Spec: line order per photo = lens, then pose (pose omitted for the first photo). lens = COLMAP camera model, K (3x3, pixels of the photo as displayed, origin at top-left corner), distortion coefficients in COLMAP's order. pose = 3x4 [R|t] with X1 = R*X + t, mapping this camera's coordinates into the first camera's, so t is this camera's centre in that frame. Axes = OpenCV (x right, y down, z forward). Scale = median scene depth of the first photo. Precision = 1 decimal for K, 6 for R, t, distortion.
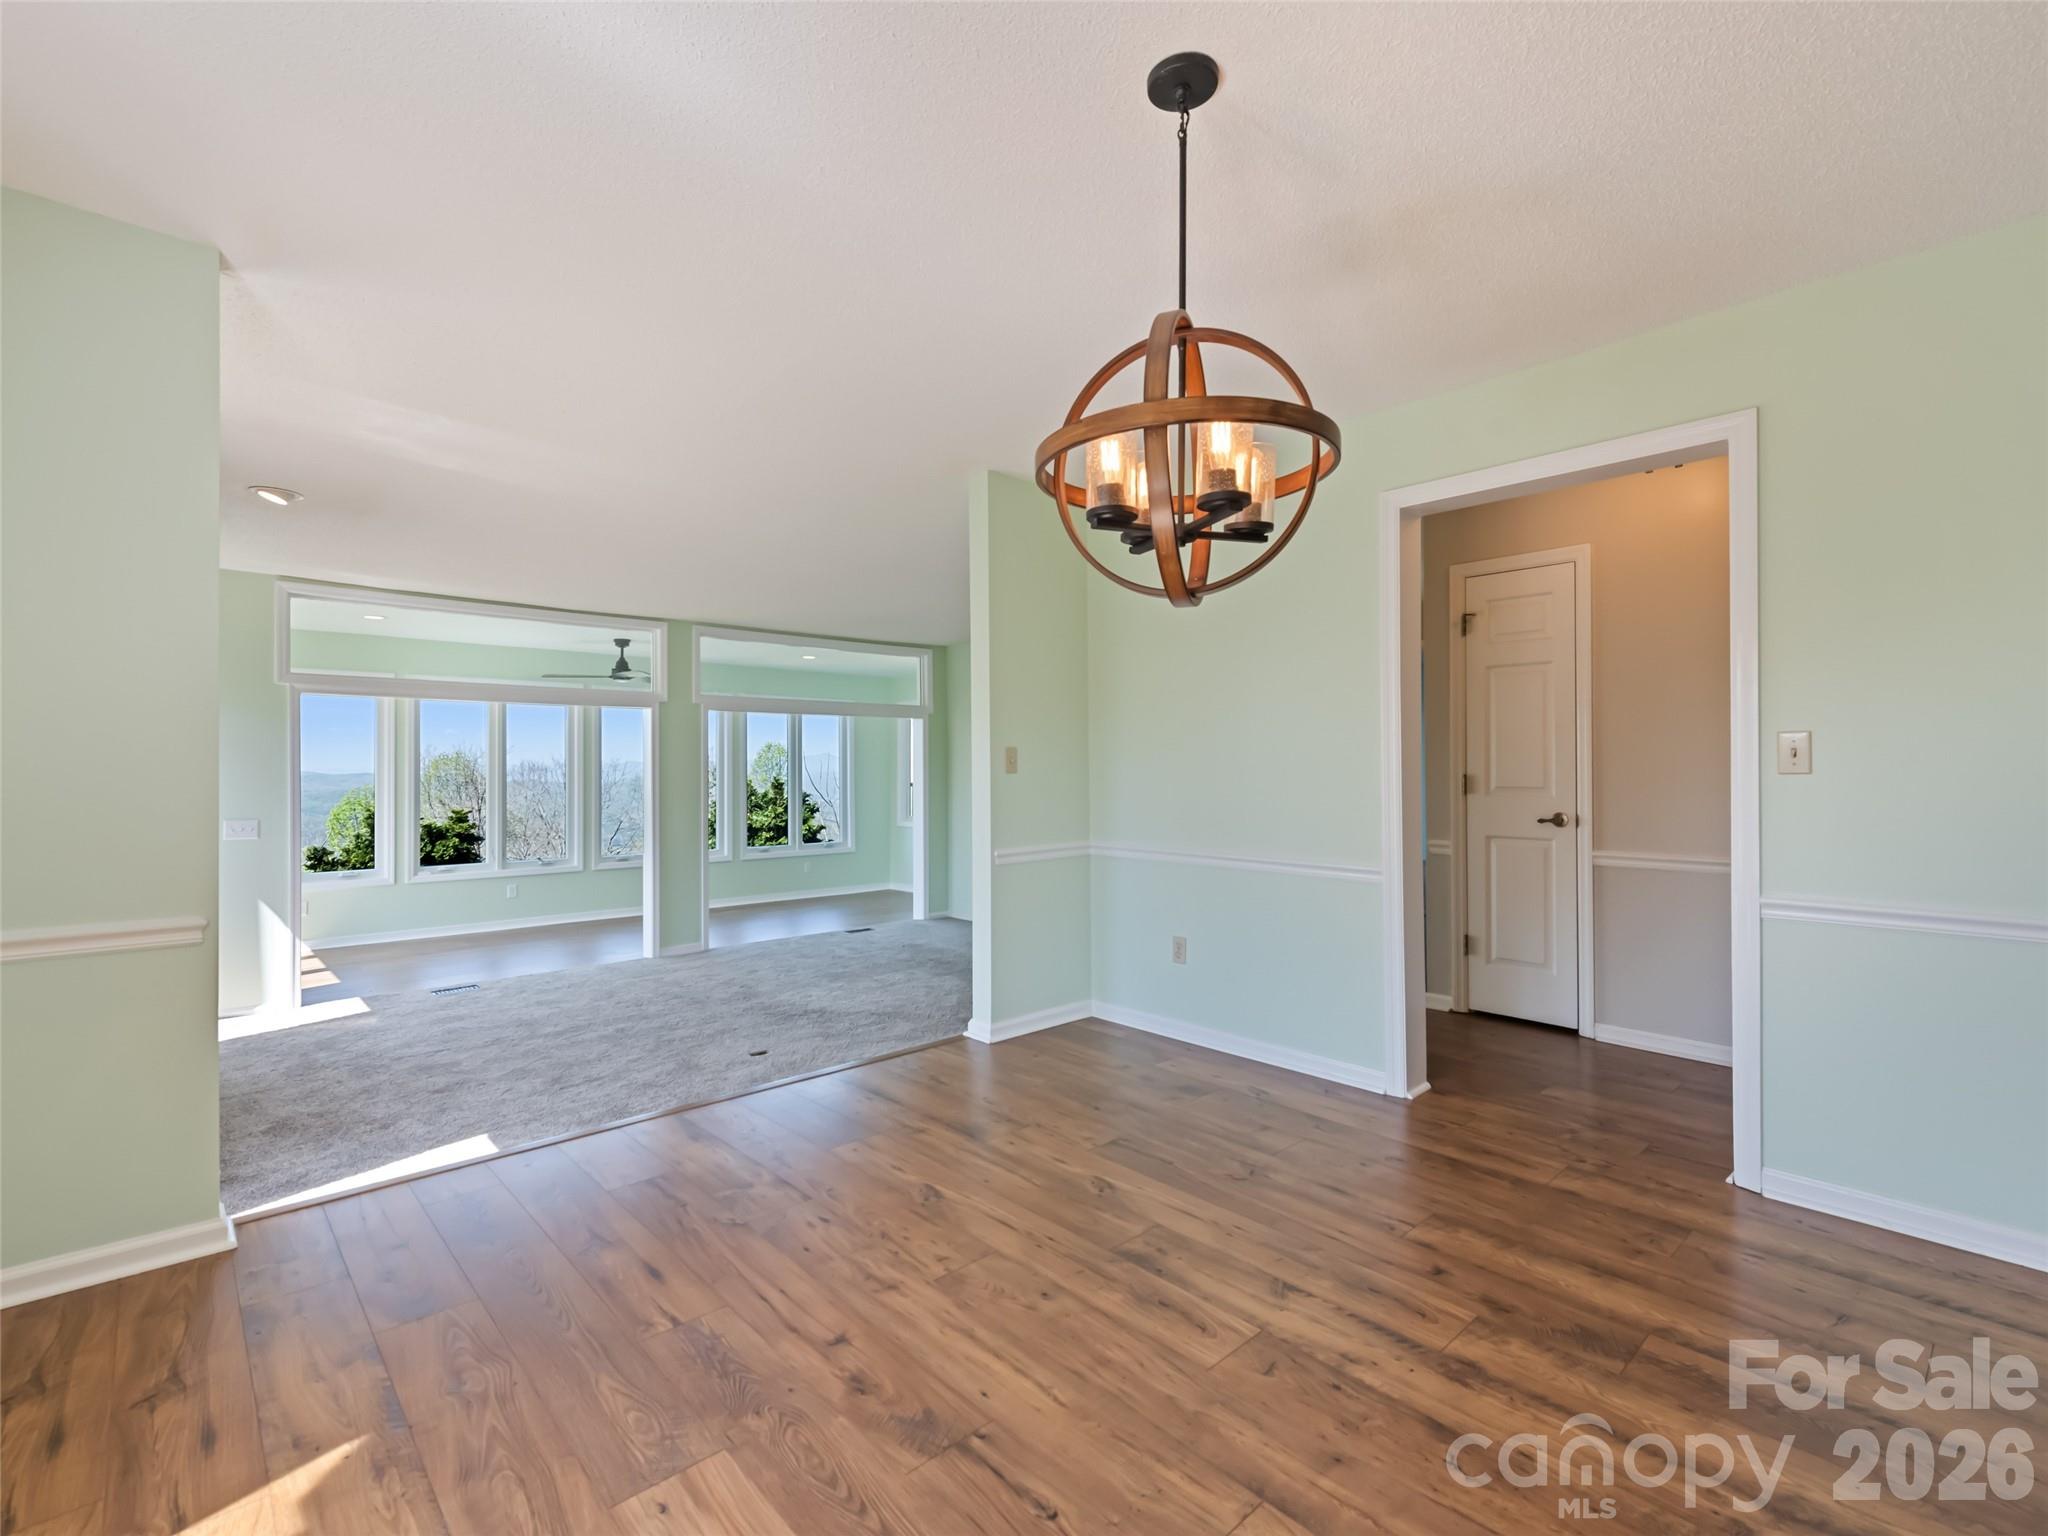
lens RADIAL K [[931.7, 0, 1024.0], [0, 931.7, 768.0], [0, 0, 1]] dist [0.003242, 0.000503]
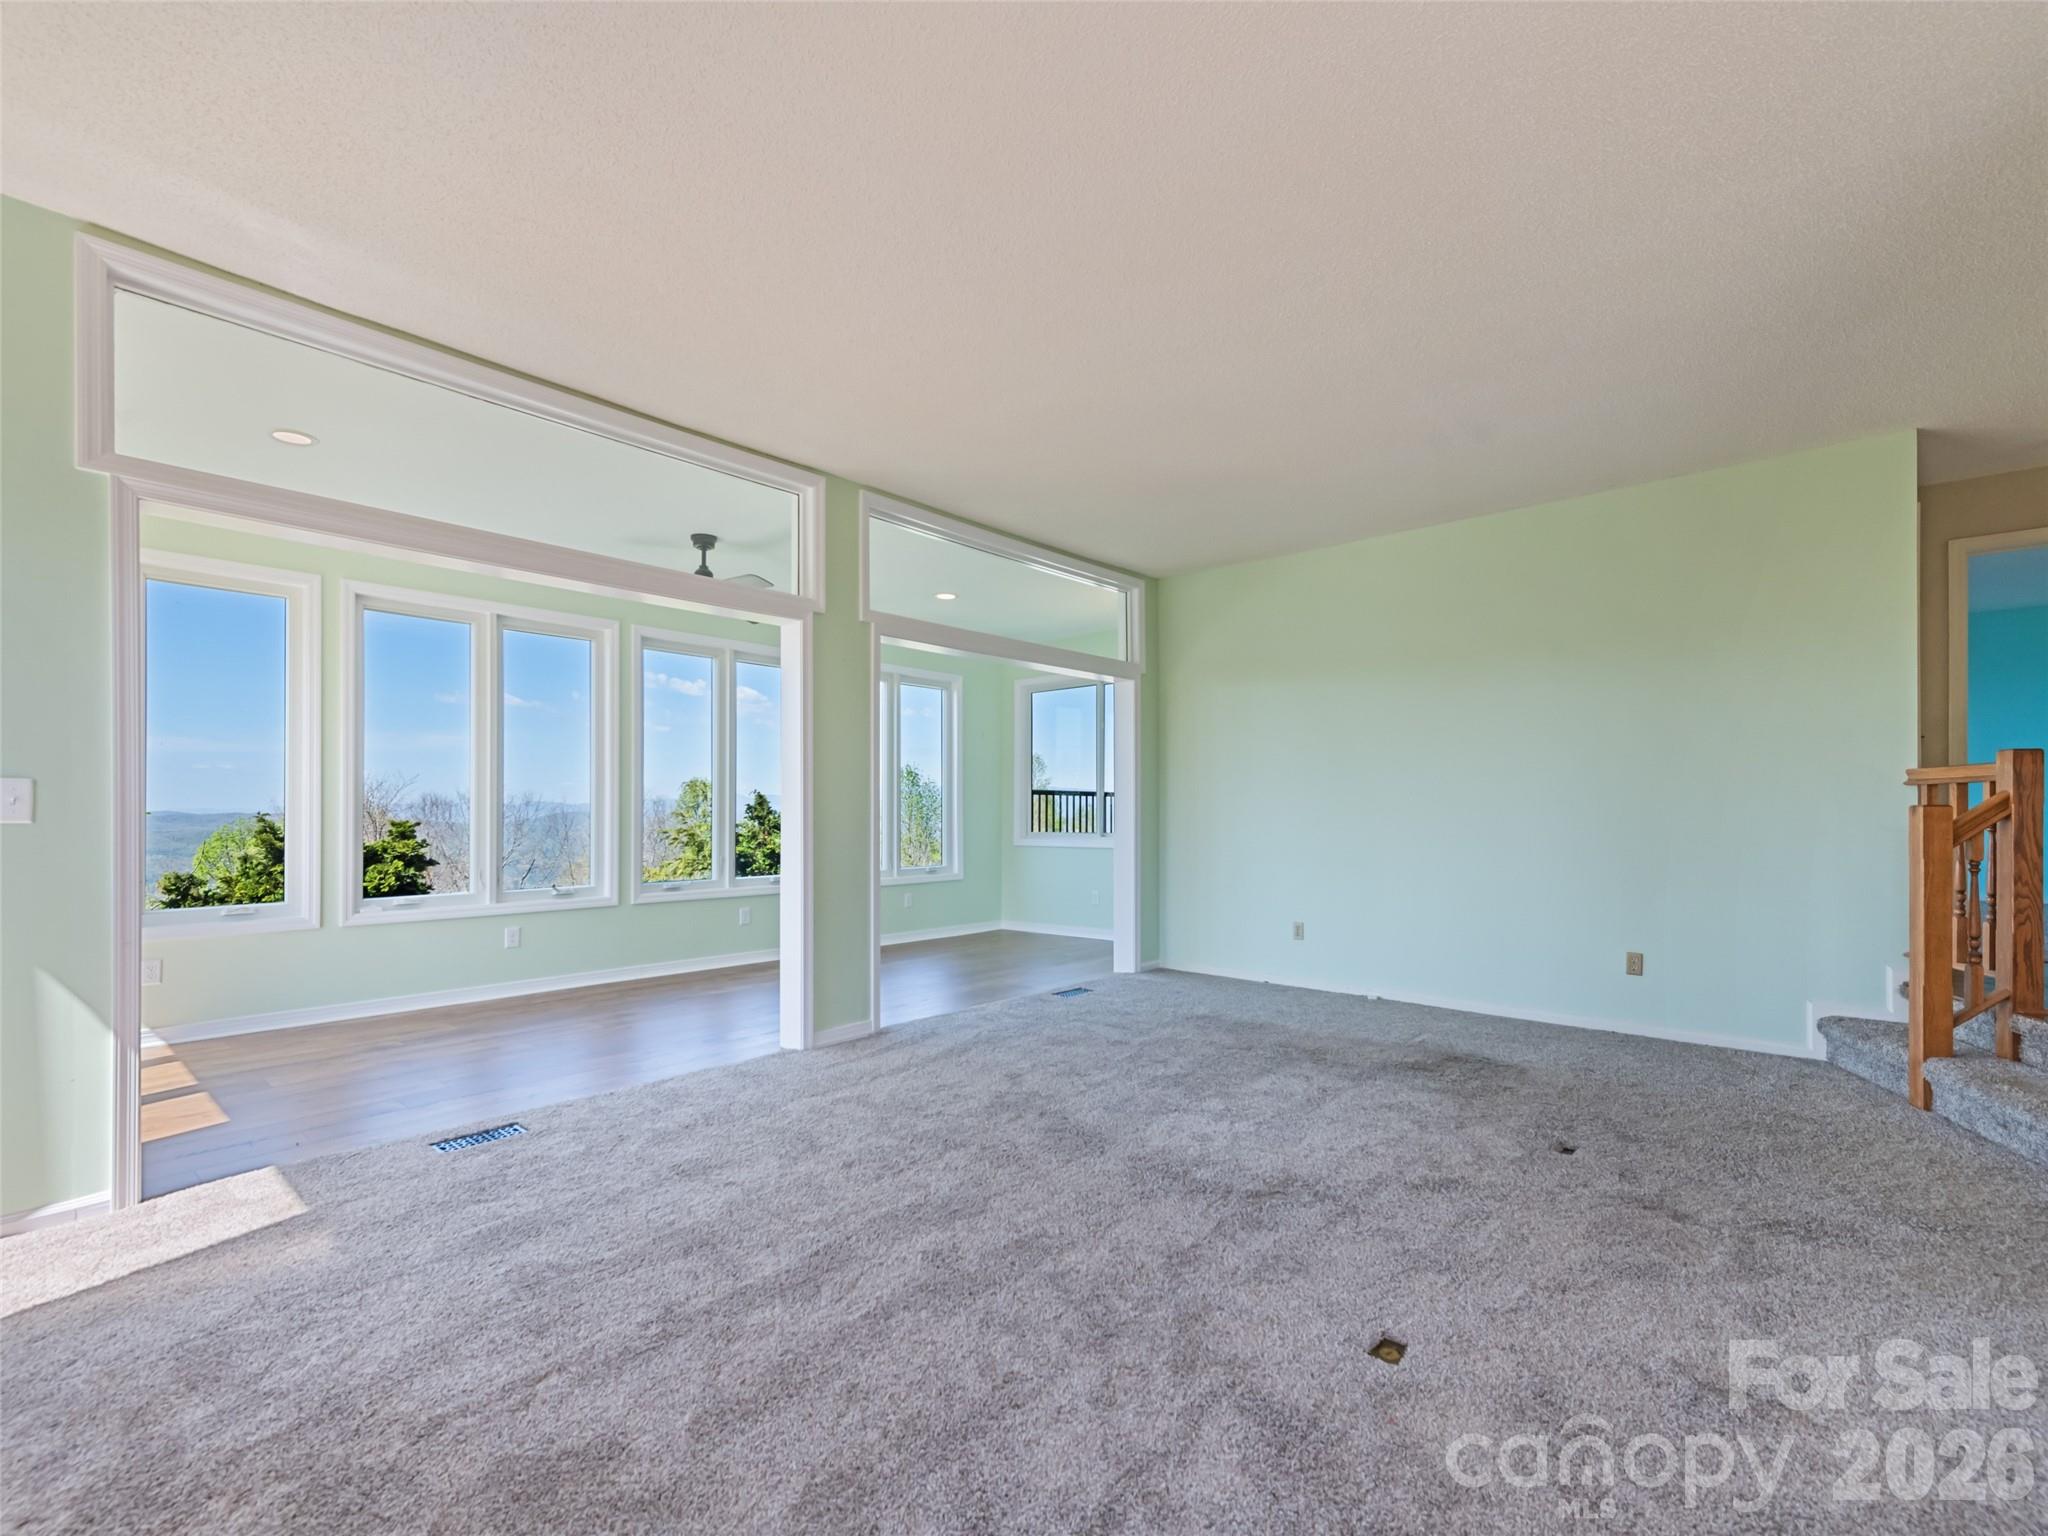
lens RADIAL K [[925.9, 0, 1017.3], [0, 925.9, 801.2], [0, 0, 1]] dist [0.032230, -0.015569]
pose [[0.996884, 0.002650, 0.078838, -0.269341], [-0.002030, 0.999966, -0.007946, 0.046143], [-0.078856, 0.007761, 0.996856, 0.355165]]
